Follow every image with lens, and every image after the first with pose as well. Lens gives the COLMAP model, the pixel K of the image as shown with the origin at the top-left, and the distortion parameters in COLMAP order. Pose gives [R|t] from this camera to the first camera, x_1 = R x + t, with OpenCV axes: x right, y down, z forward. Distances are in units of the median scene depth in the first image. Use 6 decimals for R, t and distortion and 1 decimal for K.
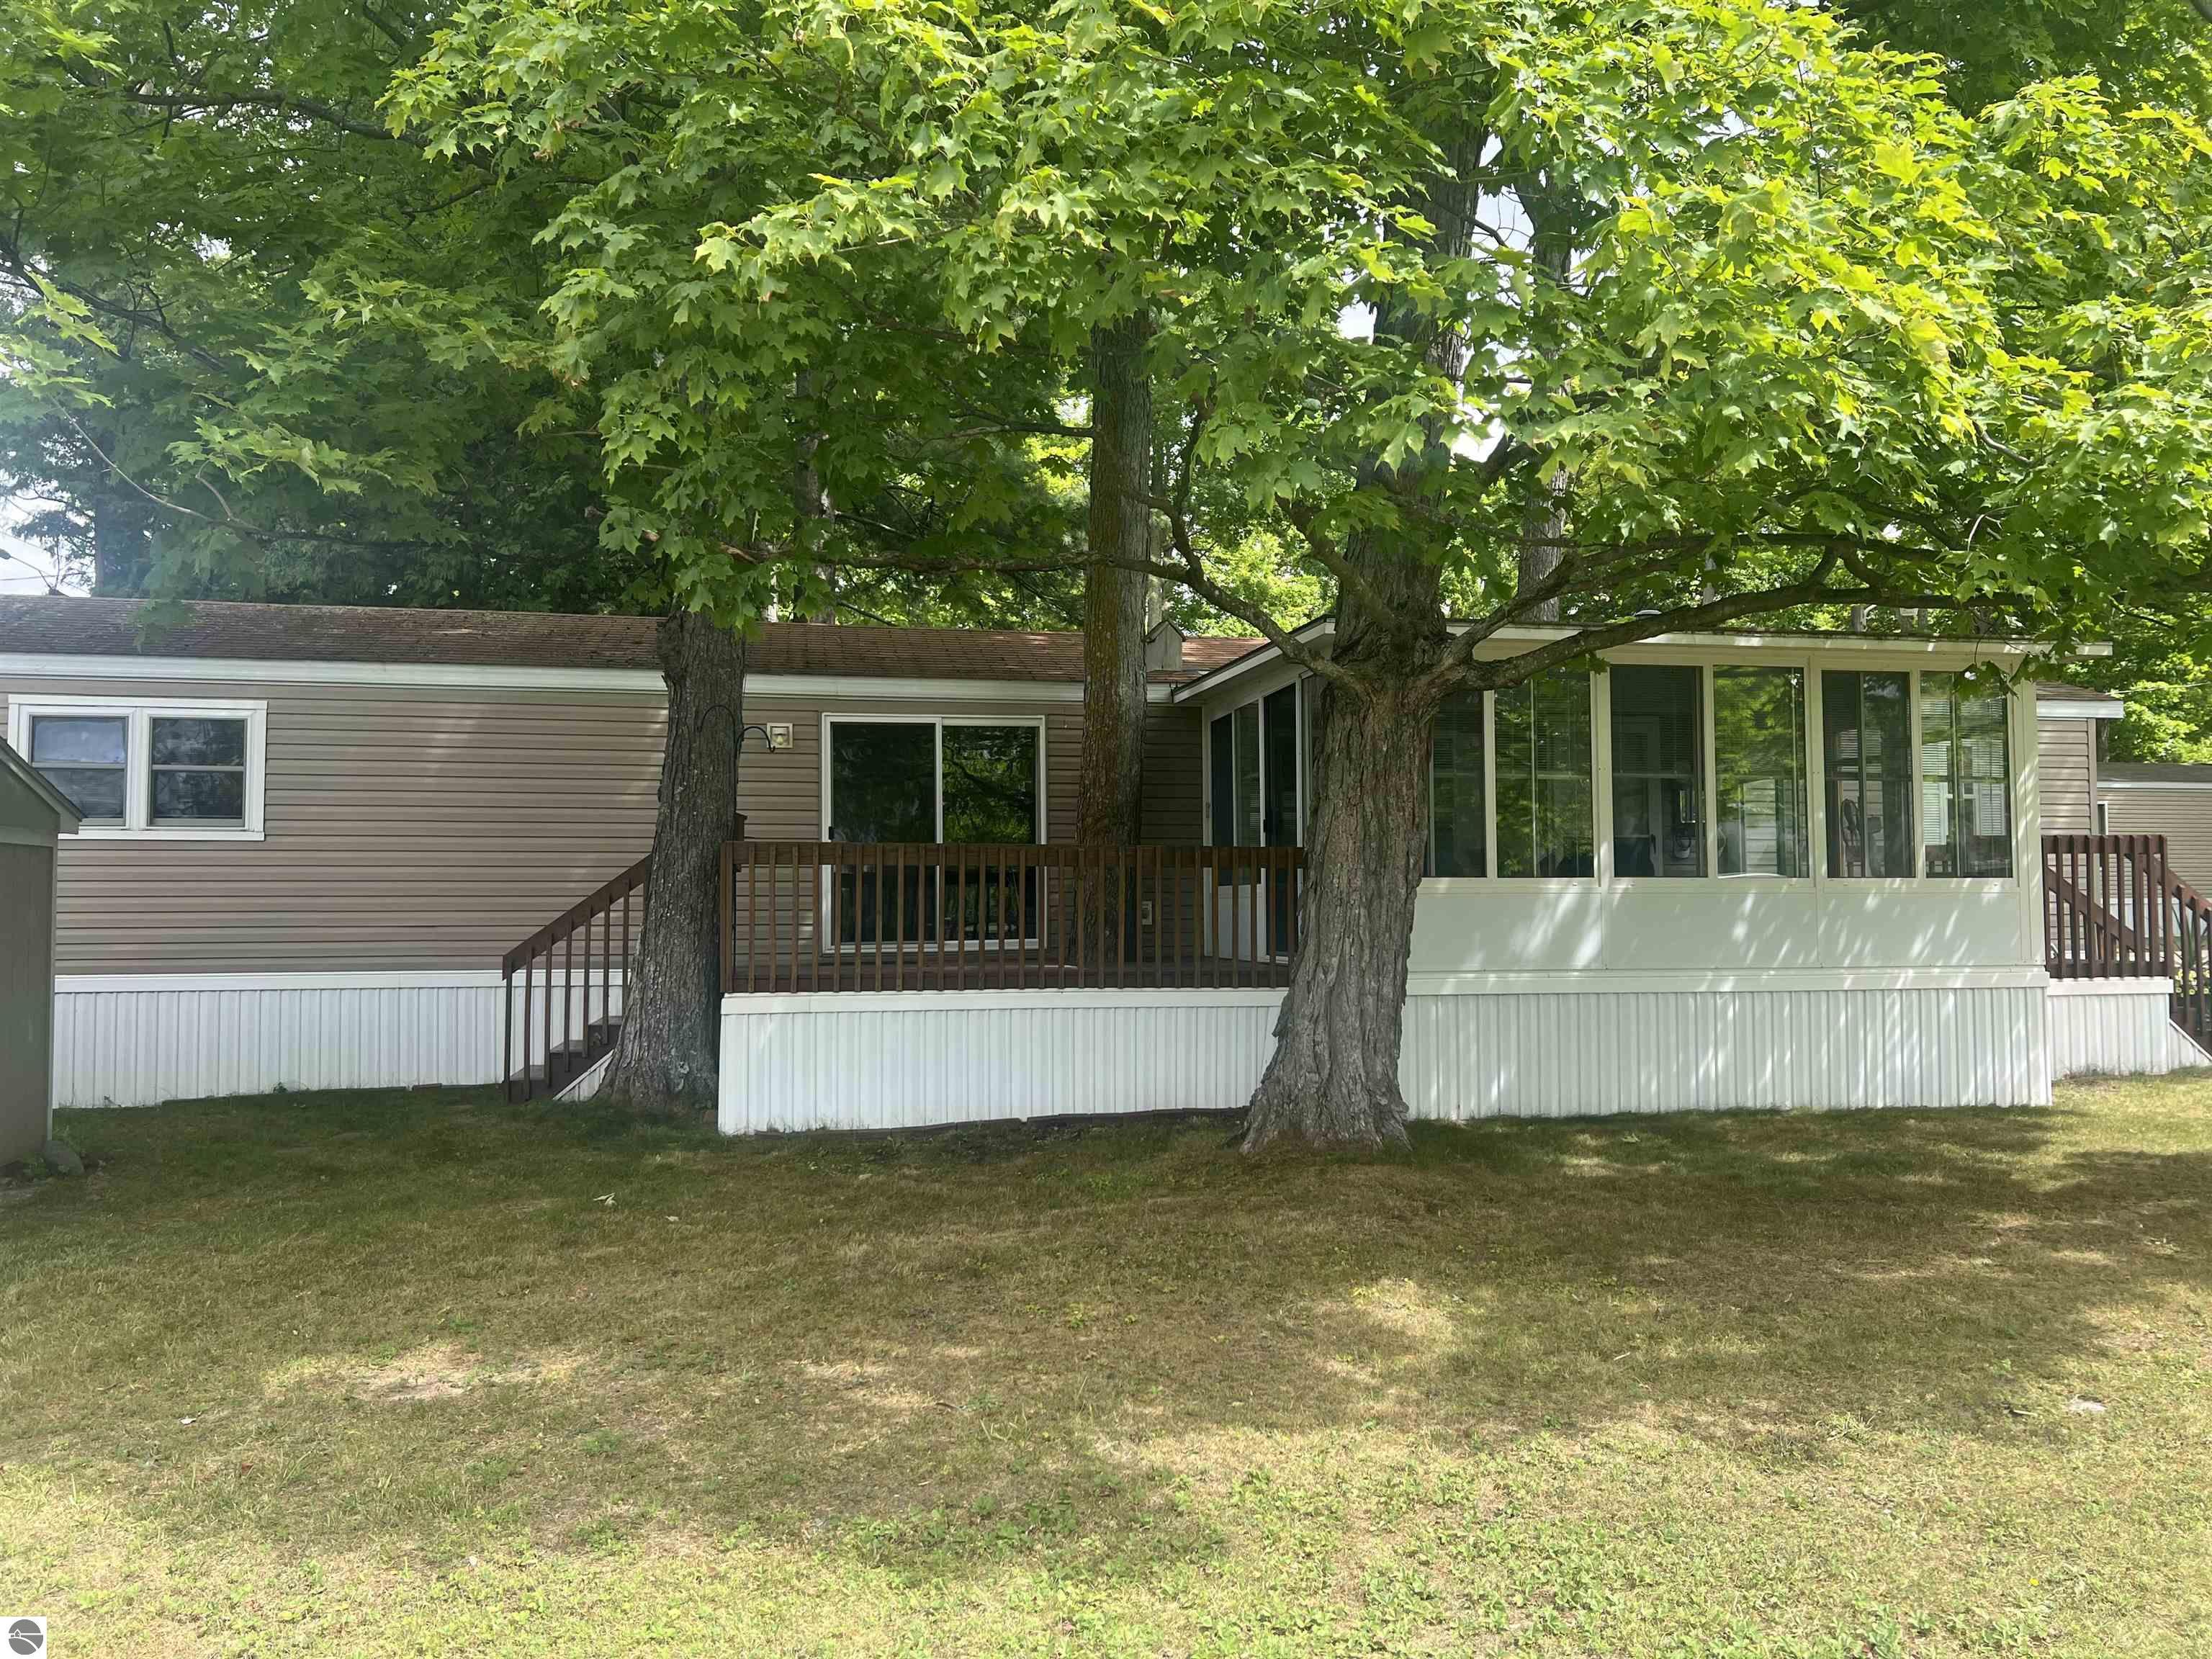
lens RADIAL K [[1681.7, 0, 1106.0], [0, 1681.7, 829.5], [0, 0, 1]] dist [0.048697, -0.053330]
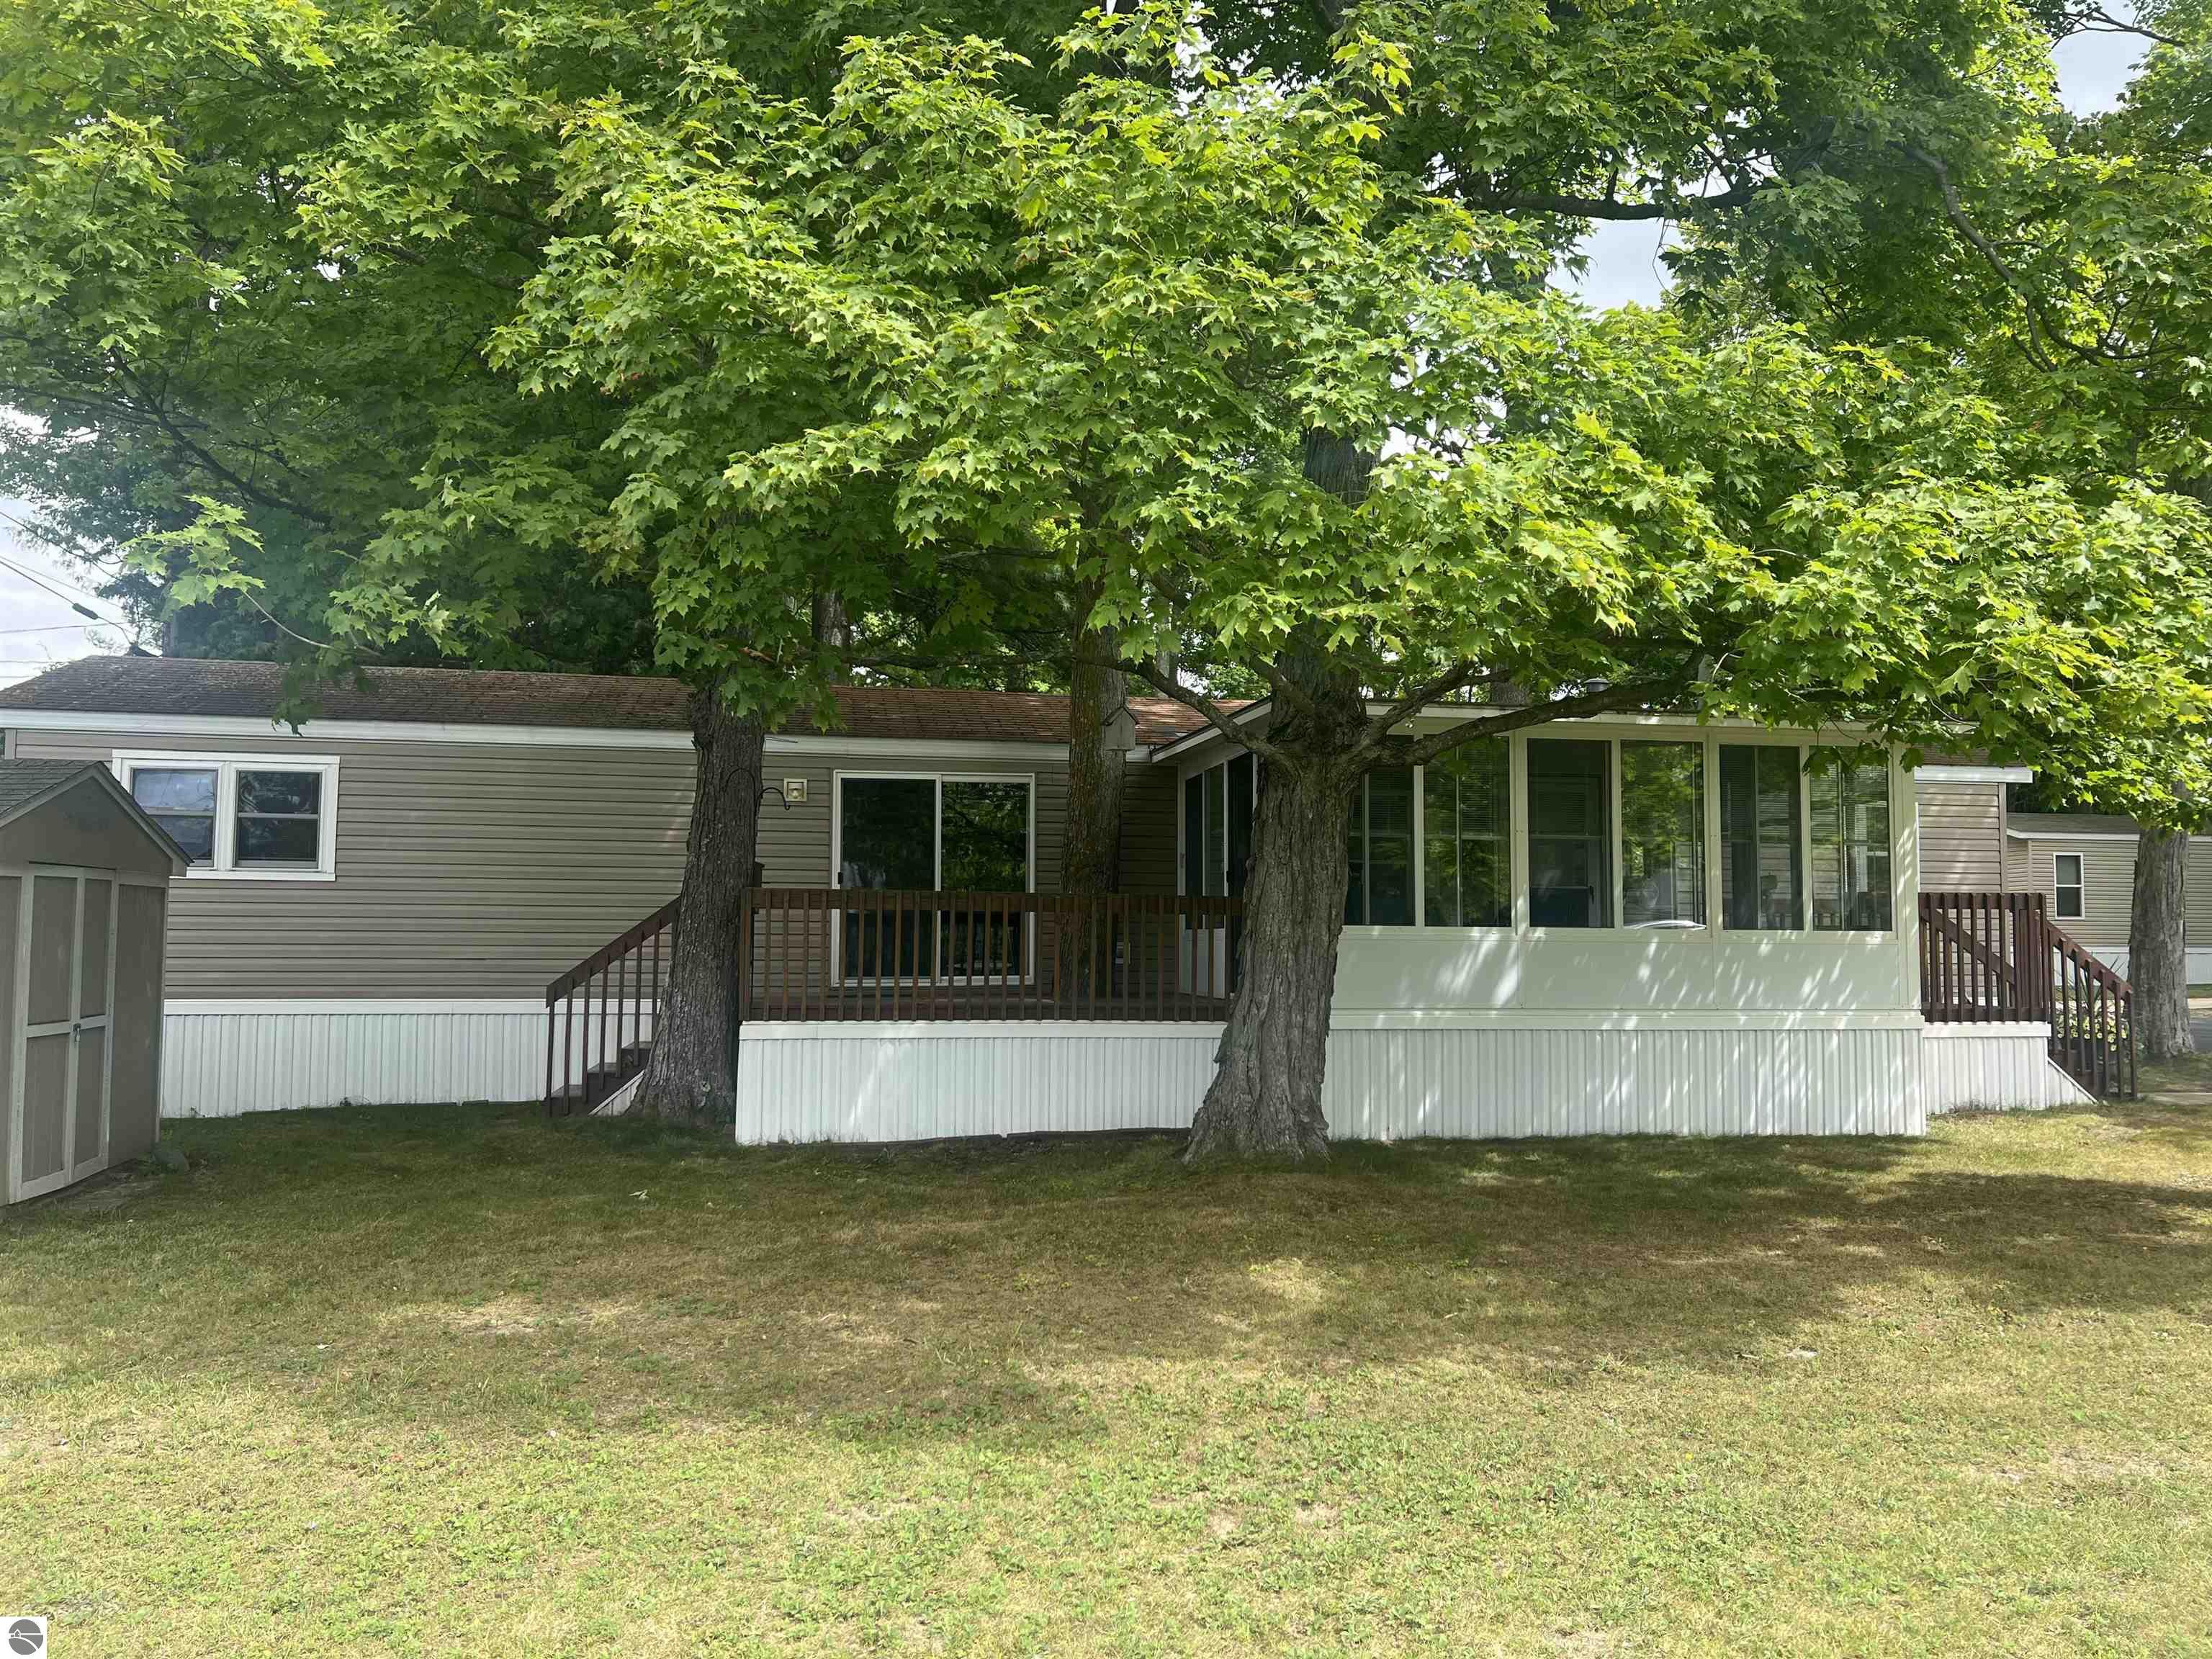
lens RADIAL K [[1681.7, 0, 1106.0], [0, 1681.7, 829.5], [0, 0, 1]] dist [0.048697, -0.053330]
pose [[0.999890, 0.009714, -0.011174, 0.029950], [-0.009947, 0.999730, -0.020976, -0.010567], [0.010967, 0.021085, 0.999718, -0.135484]]
